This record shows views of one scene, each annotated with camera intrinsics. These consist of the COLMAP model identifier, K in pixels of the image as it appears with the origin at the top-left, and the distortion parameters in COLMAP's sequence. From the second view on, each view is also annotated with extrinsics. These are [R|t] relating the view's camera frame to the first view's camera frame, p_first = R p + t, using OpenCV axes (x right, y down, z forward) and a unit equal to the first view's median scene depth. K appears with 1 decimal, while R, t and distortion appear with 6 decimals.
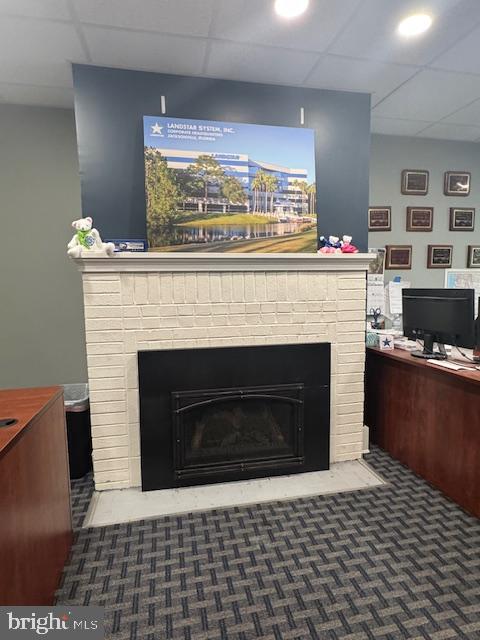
lens RADIAL K [[366.9, 0, 239.6], [0, 366.9, 320.0], [0, 0, 1]] dist [-0.008328, 0.002671]
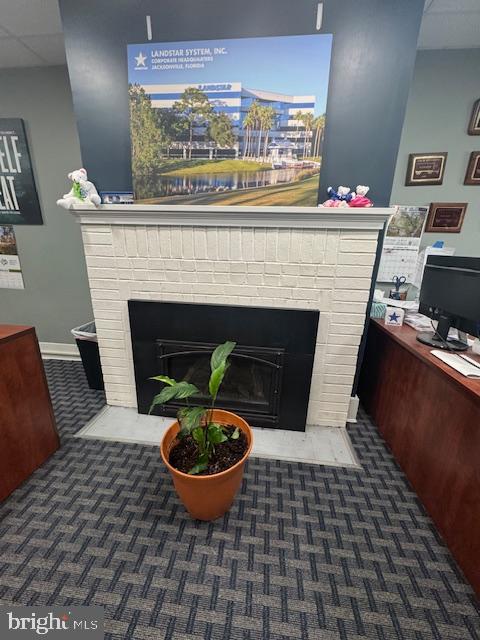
lens RADIAL K [[254.2, 0, 240.6], [0, 254.2, 321.1], [0, 0, 1]] dist [-0.003297, 0.000298]
pose [[0.946353, 0.129789, -0.295923, 0.268880], [-0.070321, 0.976562, 0.203425, -0.031376], [0.315390, -0.171702, 0.933299, 0.361994]]
